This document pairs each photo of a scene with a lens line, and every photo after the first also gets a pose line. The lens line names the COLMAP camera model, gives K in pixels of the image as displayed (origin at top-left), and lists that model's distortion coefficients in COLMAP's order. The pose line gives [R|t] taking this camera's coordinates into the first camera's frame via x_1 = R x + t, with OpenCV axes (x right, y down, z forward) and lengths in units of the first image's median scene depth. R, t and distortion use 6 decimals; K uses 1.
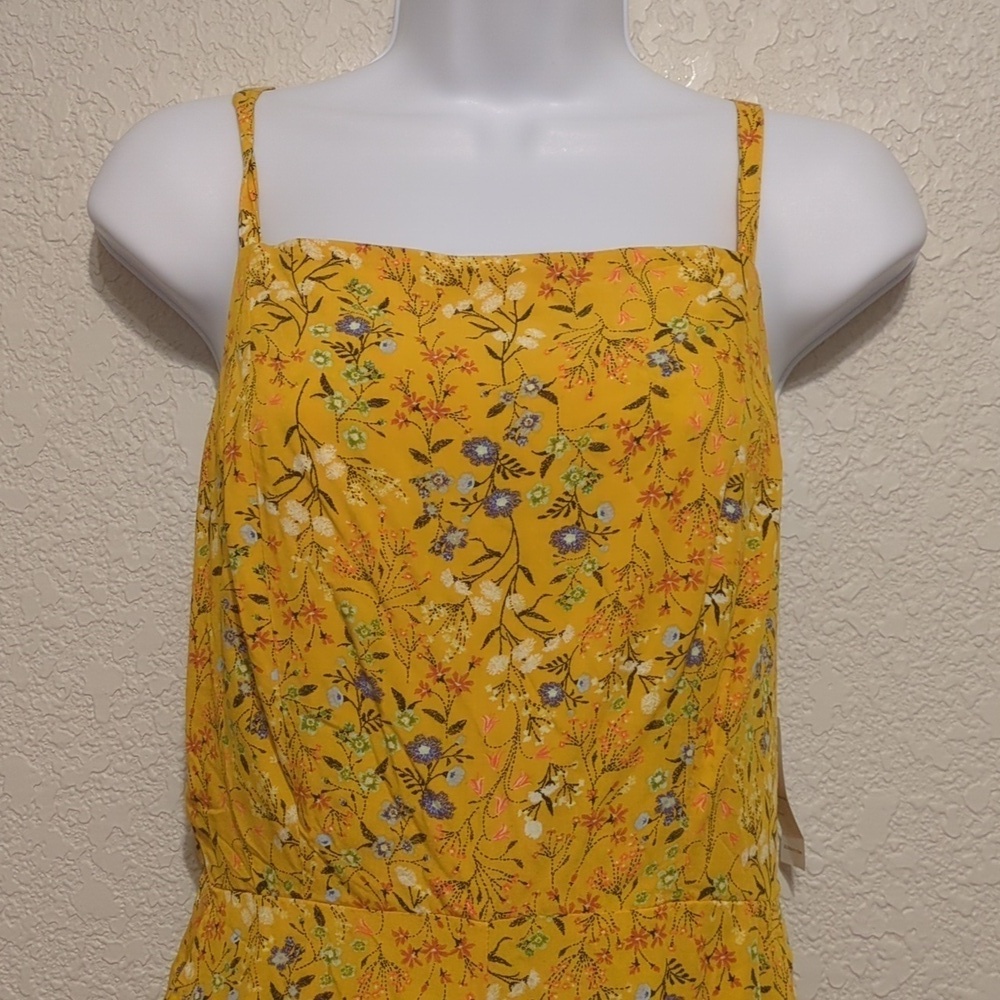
lens RADIAL K [[1734.6, 0, 500.0], [0, 1734.6, 500.0], [0, 0, 1]] dist [0.142386, -0.438119]
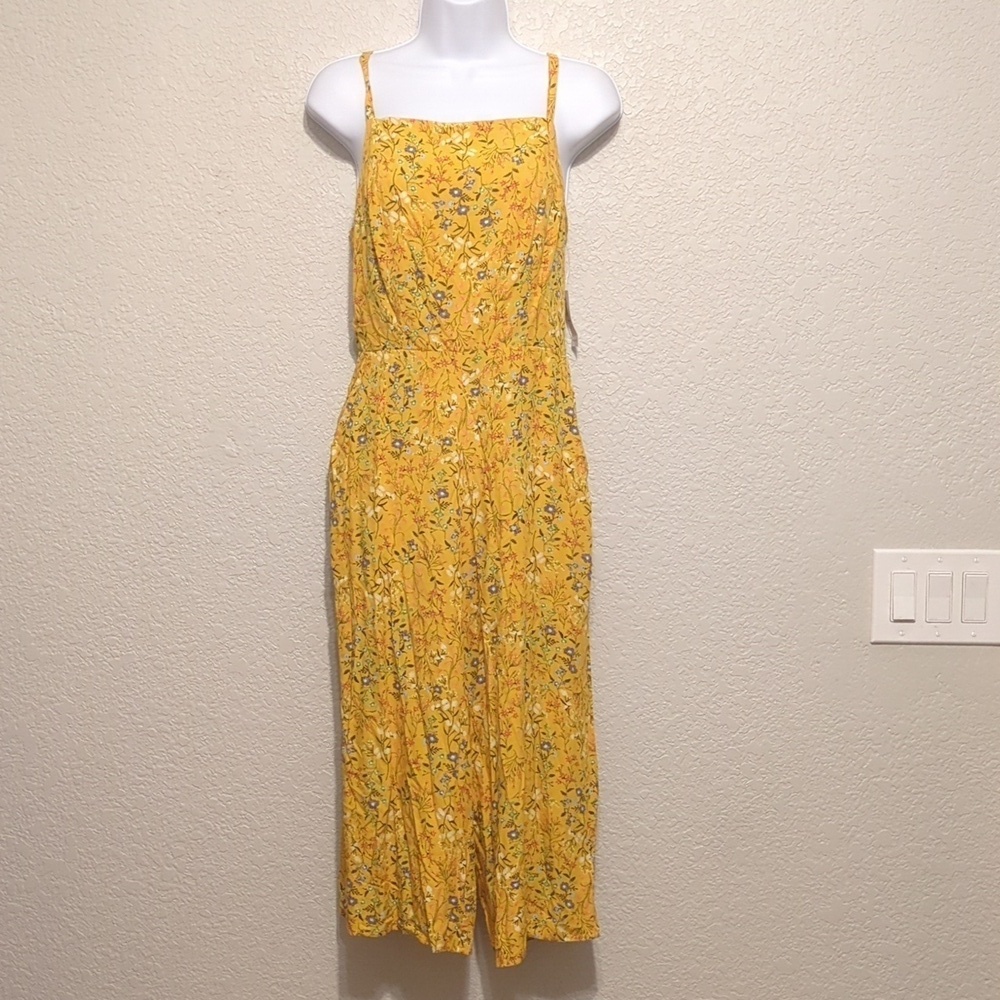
lens RADIAL K [[1734.6, 0, 500.0], [0, 1734.6, 500.0], [0, 0, 1]] dist [0.142386, -0.438119]
pose [[0.999751, -0.021701, 0.005257, 0.035800], [0.020764, 0.990136, 0.138566, 0.077409], [-0.008212, -0.138422, 0.990339, -1.923763]]
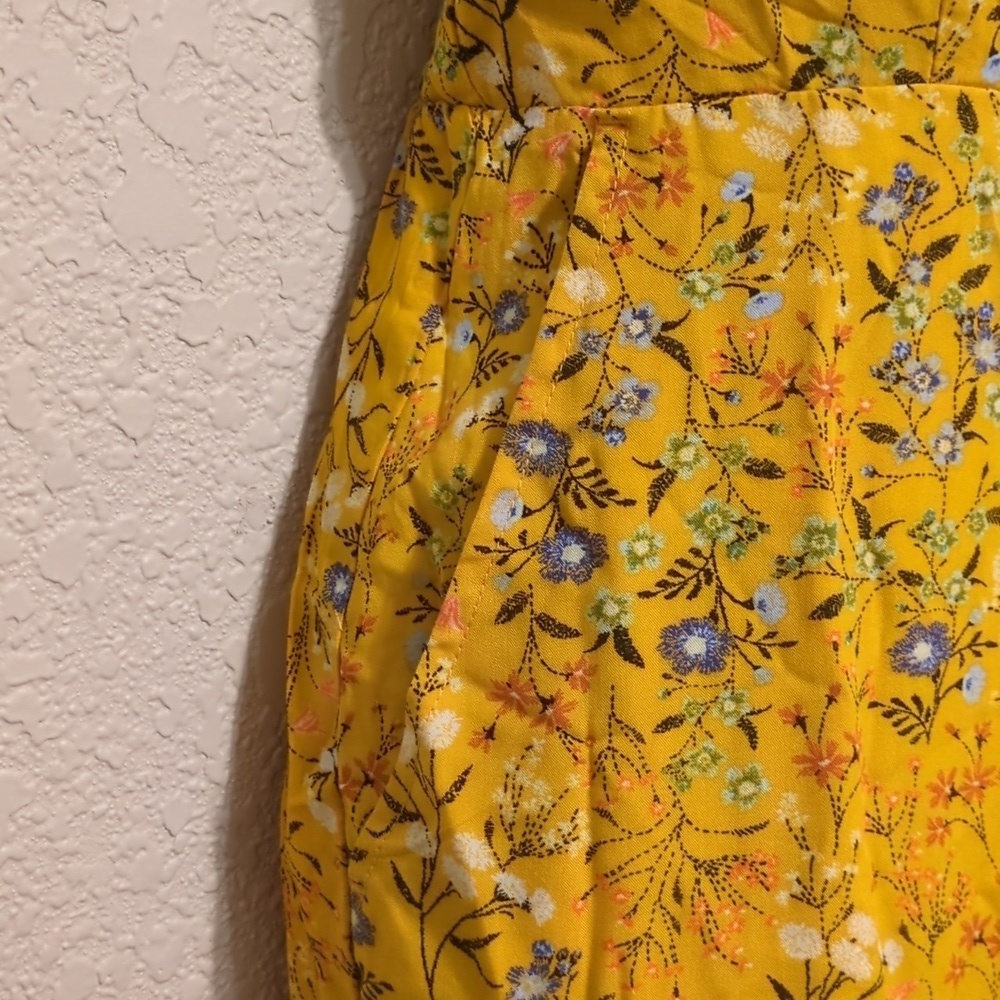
lens RADIAL K [[1734.6, 0, 500.0], [0, 1734.6, 500.0], [0, 0, 1]] dist [0.142386, -0.438119]
pose [[0.791528, -0.127462, 0.597693, -0.505732], [-0.004529, 0.976758, 0.214298, 0.236464], [-0.611116, -0.172330, 0.772554, 0.676450]]
